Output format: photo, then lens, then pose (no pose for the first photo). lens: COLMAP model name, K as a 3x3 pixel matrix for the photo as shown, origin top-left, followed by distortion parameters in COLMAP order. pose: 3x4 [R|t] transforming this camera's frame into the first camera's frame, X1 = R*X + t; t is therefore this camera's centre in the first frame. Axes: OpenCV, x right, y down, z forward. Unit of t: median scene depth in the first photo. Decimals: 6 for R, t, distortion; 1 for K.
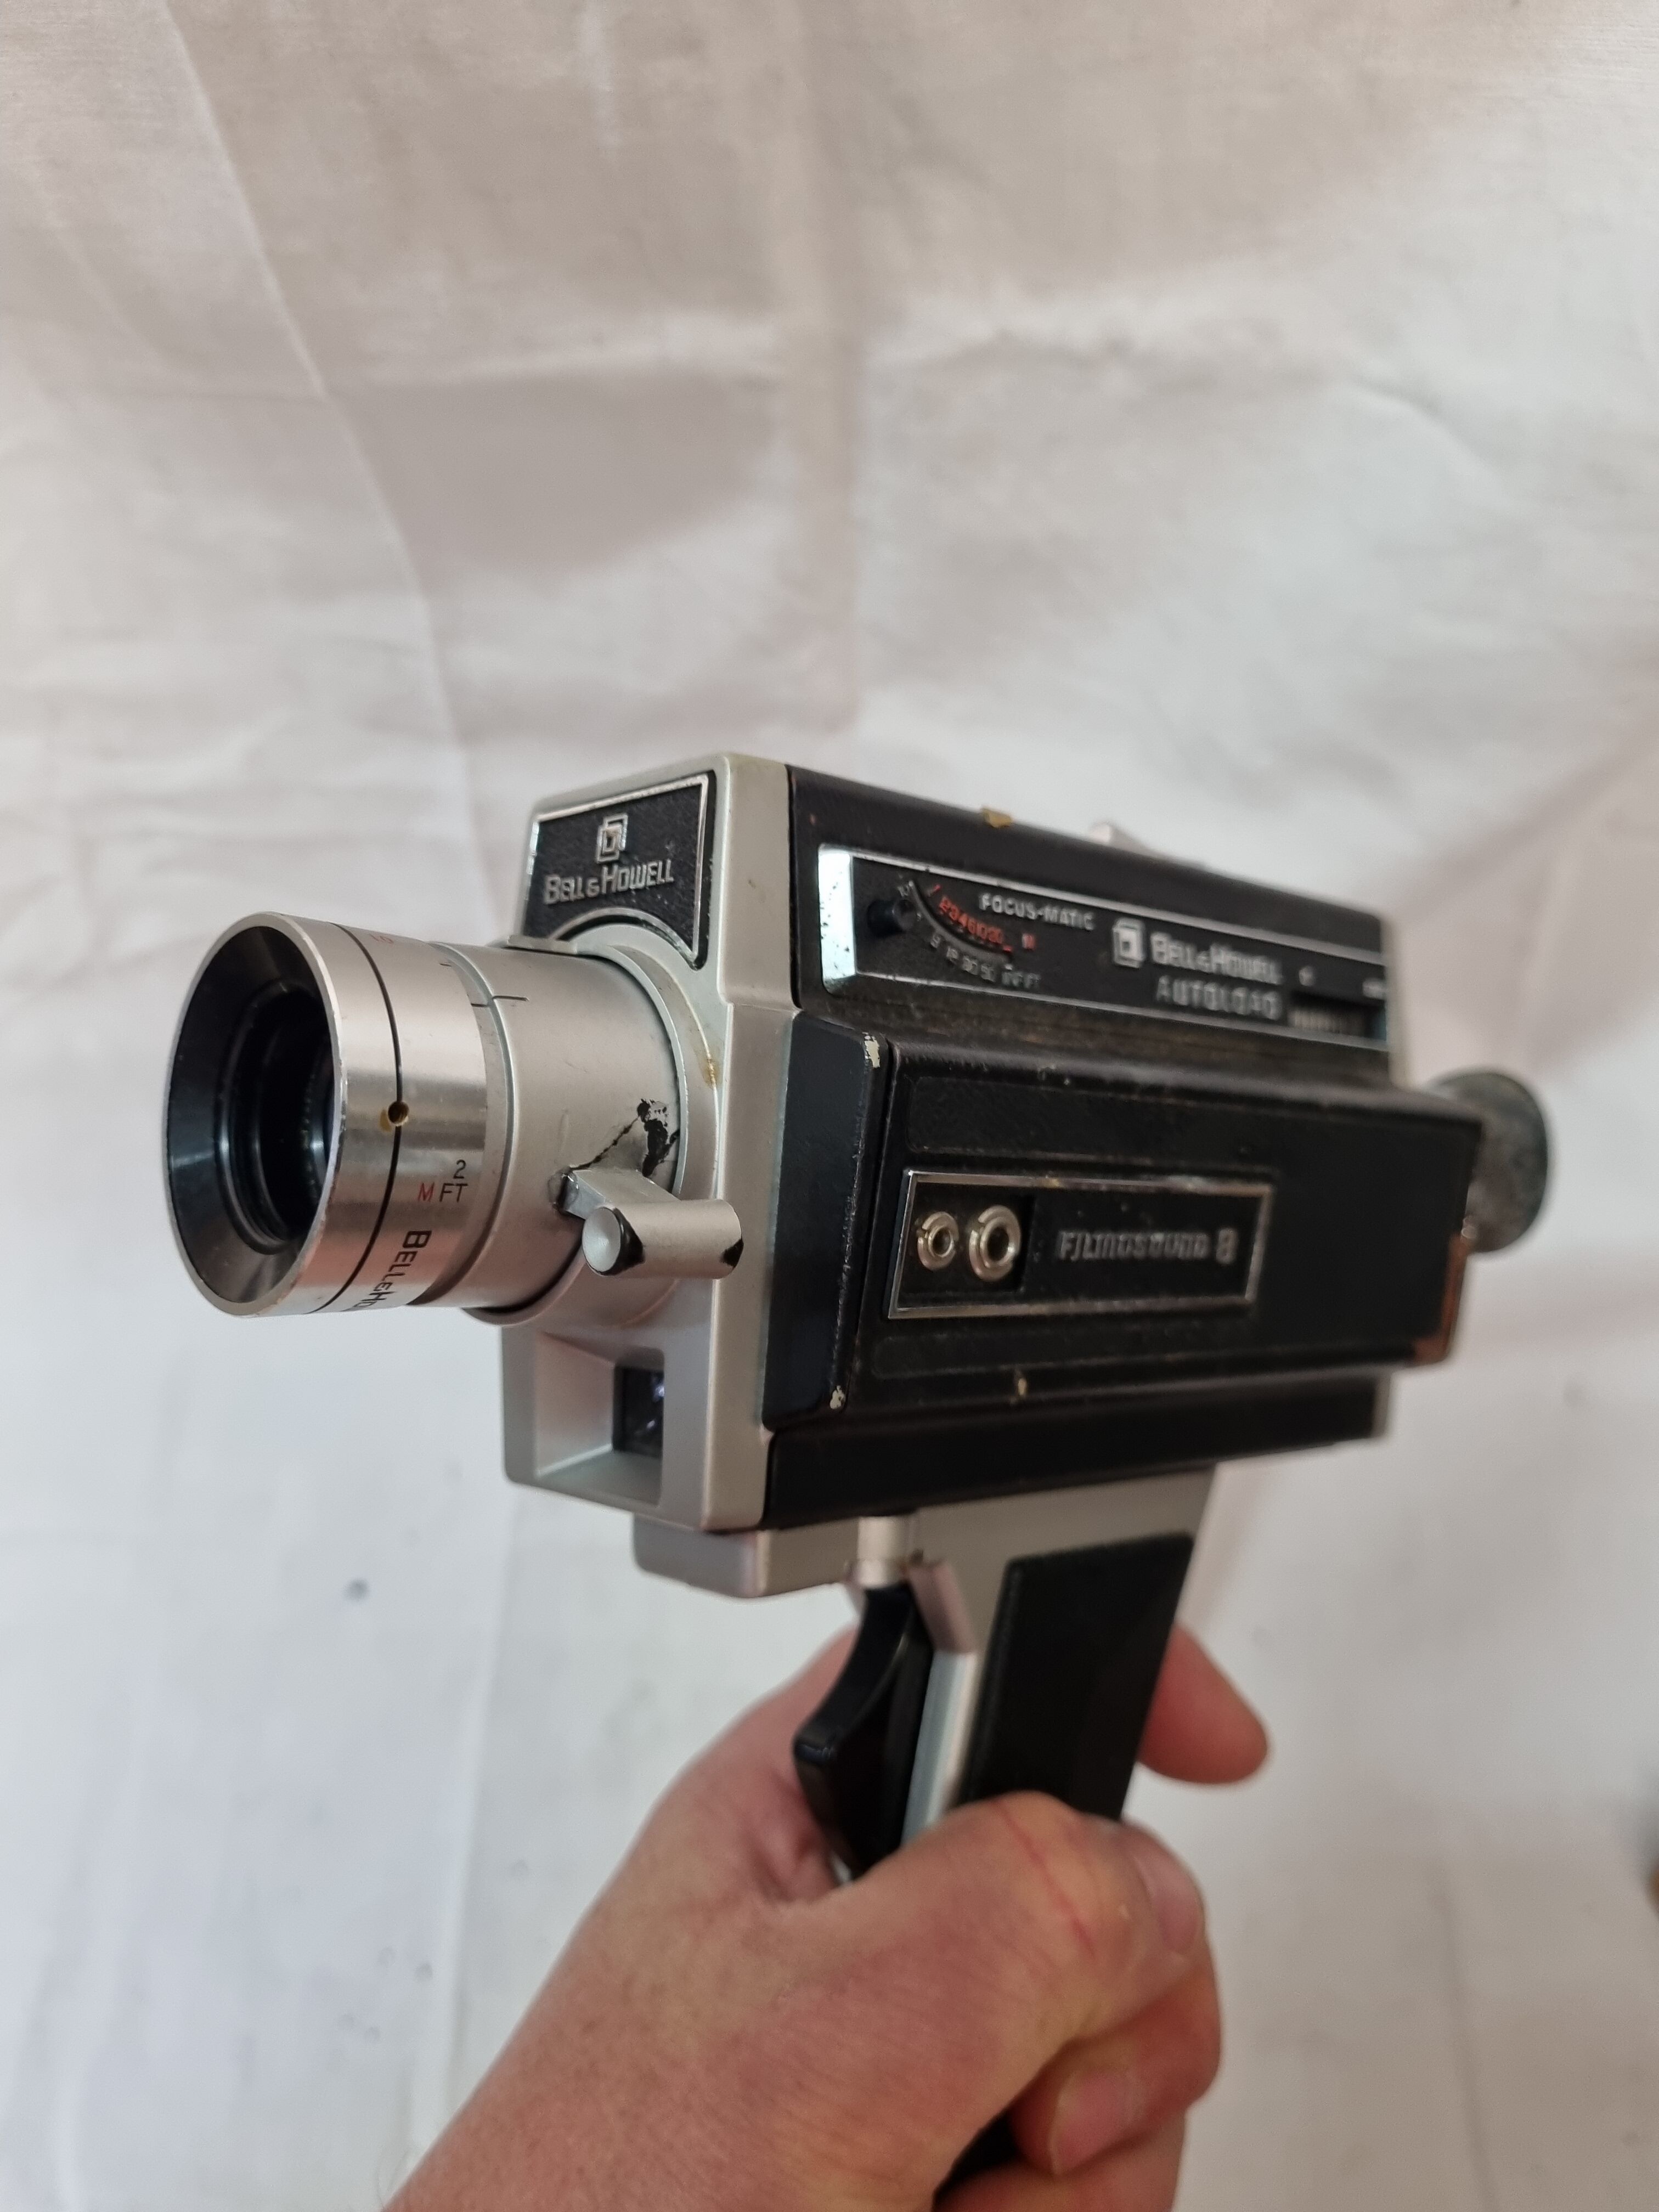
lens RADIAL K [[1846.4, 0, 829.5], [0, 1846.4, 1106.0], [0, 0, 1]] dist [-0.006087, -0.011502]
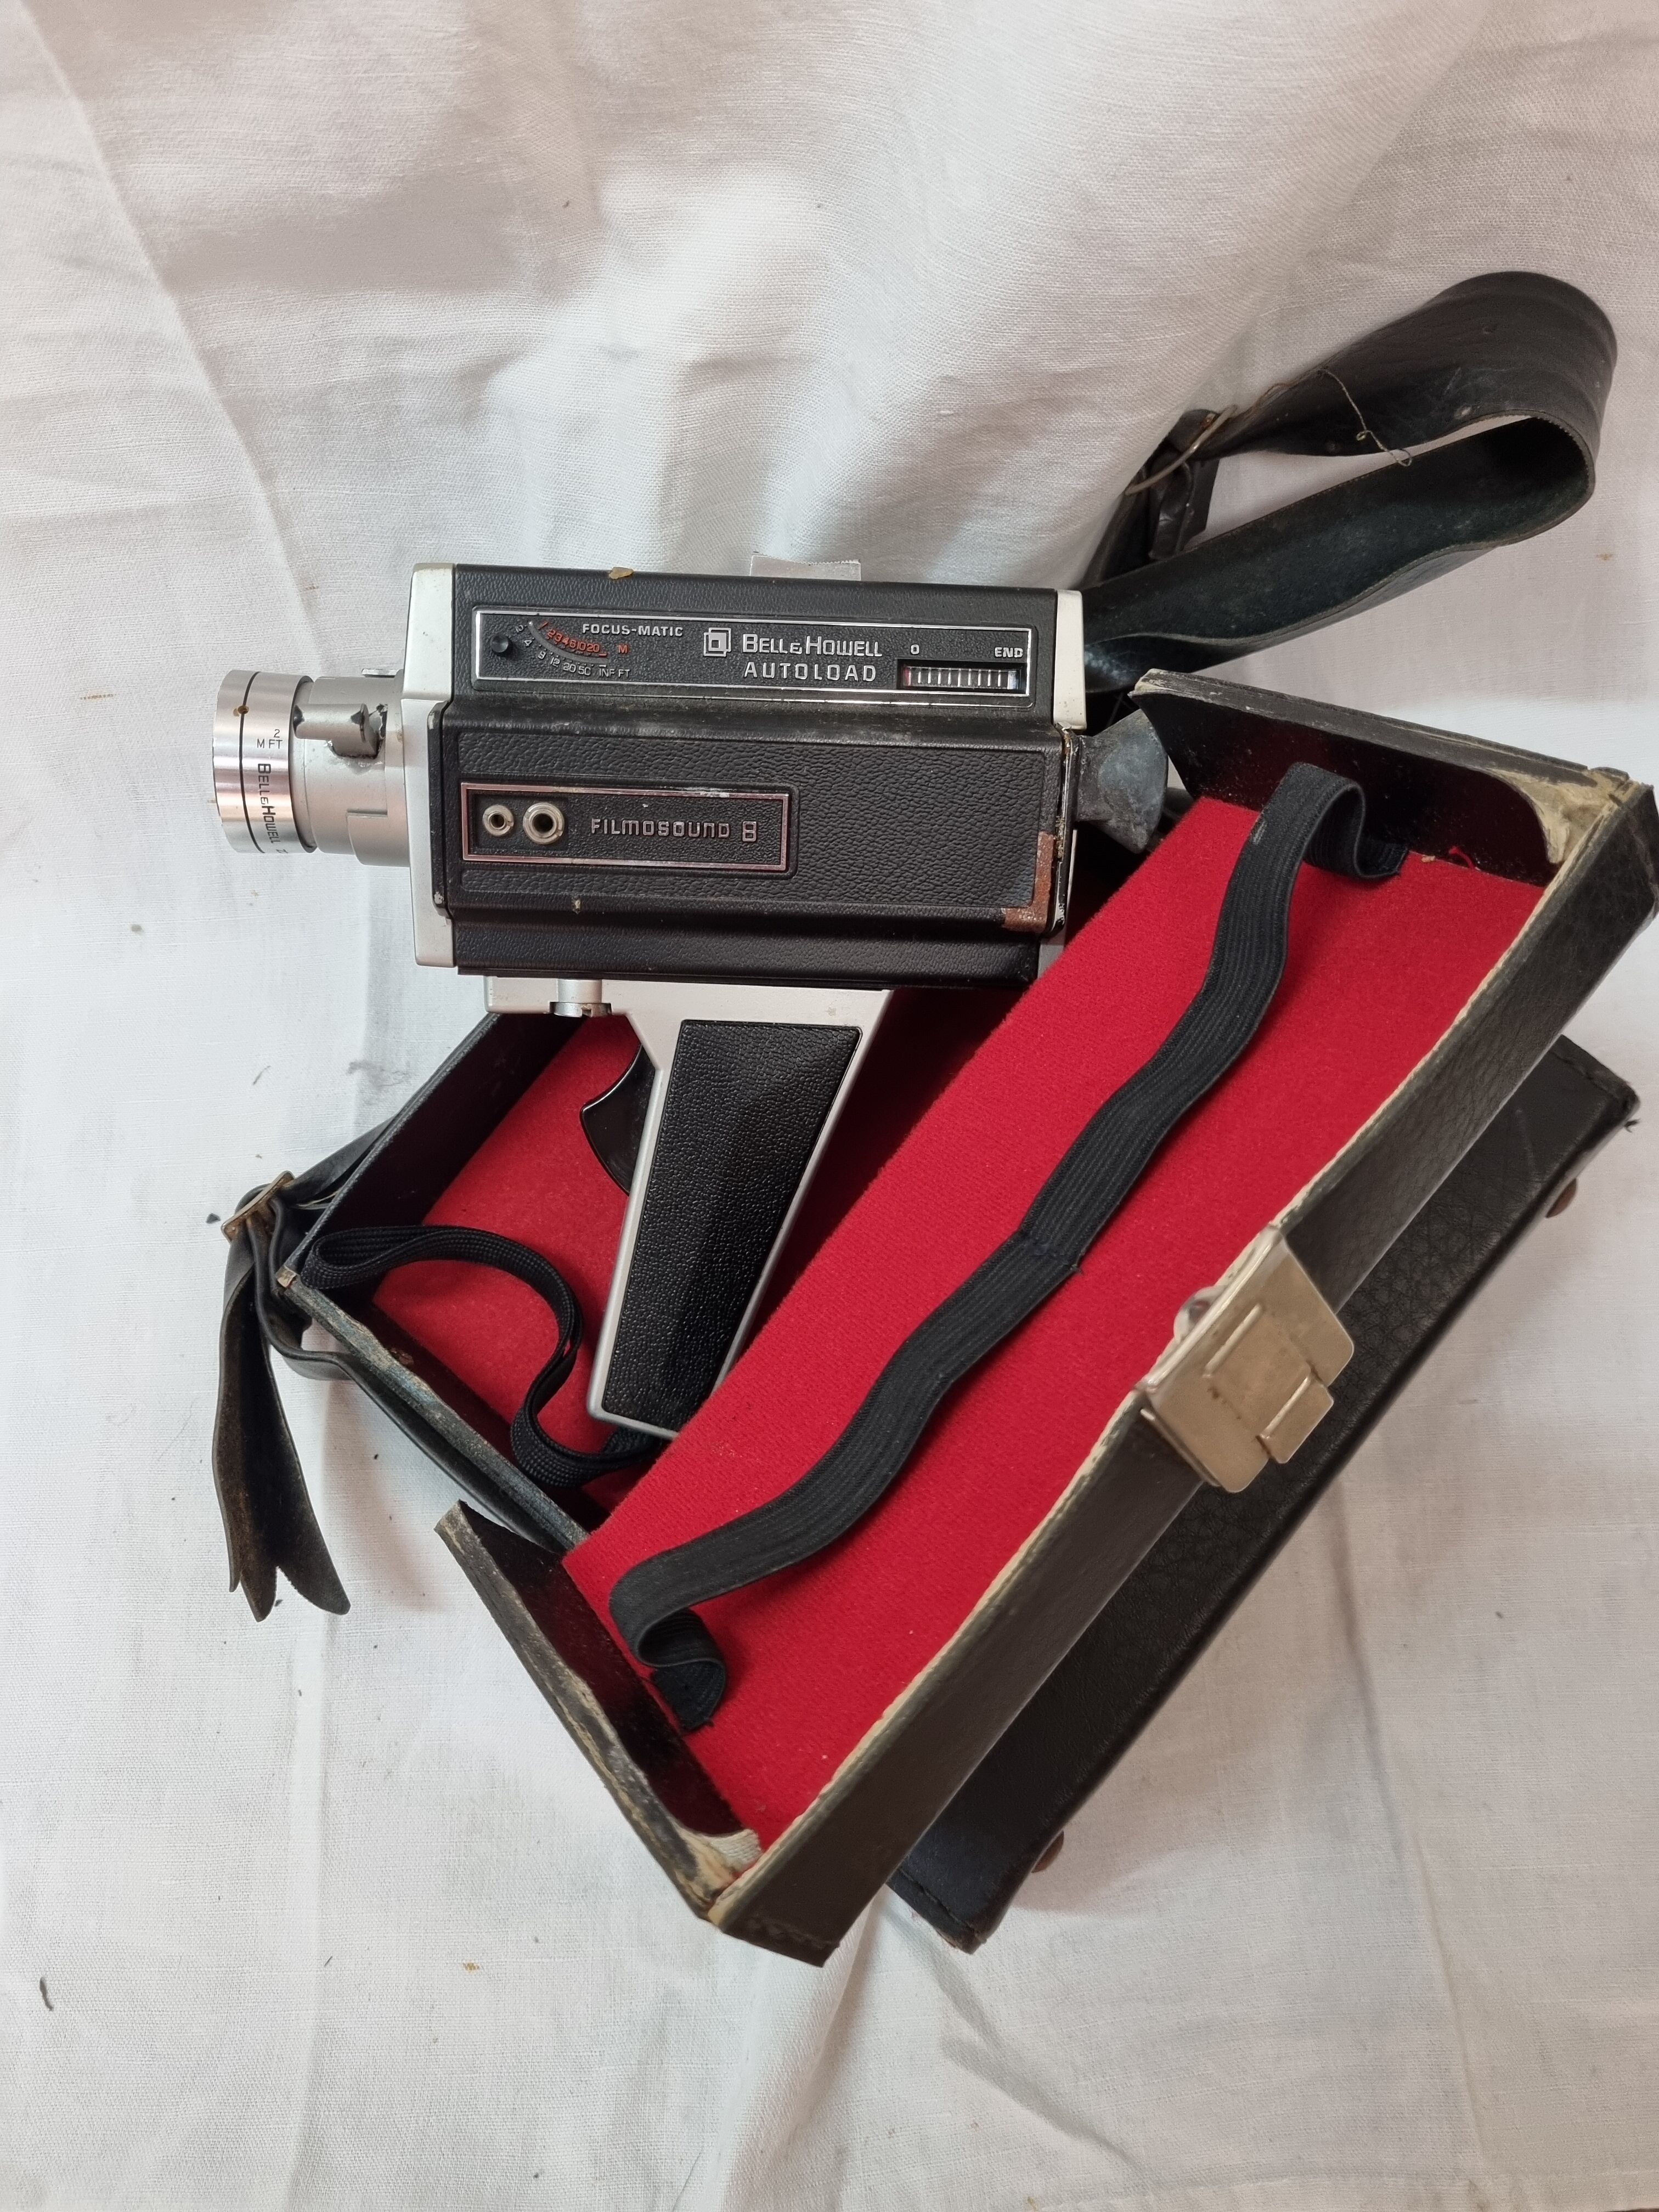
lens RADIAL K [[1846.4, 0, 829.5], [0, 1846.4, 1106.0], [0, 0, 1]] dist [-0.006087, -0.011502]
pose [[0.728620, 0.103763, -0.677013, 1.439949], [0.017294, 0.985355, 0.169635, 0.041230], [0.684700, -0.135308, 0.716155, -0.145561]]
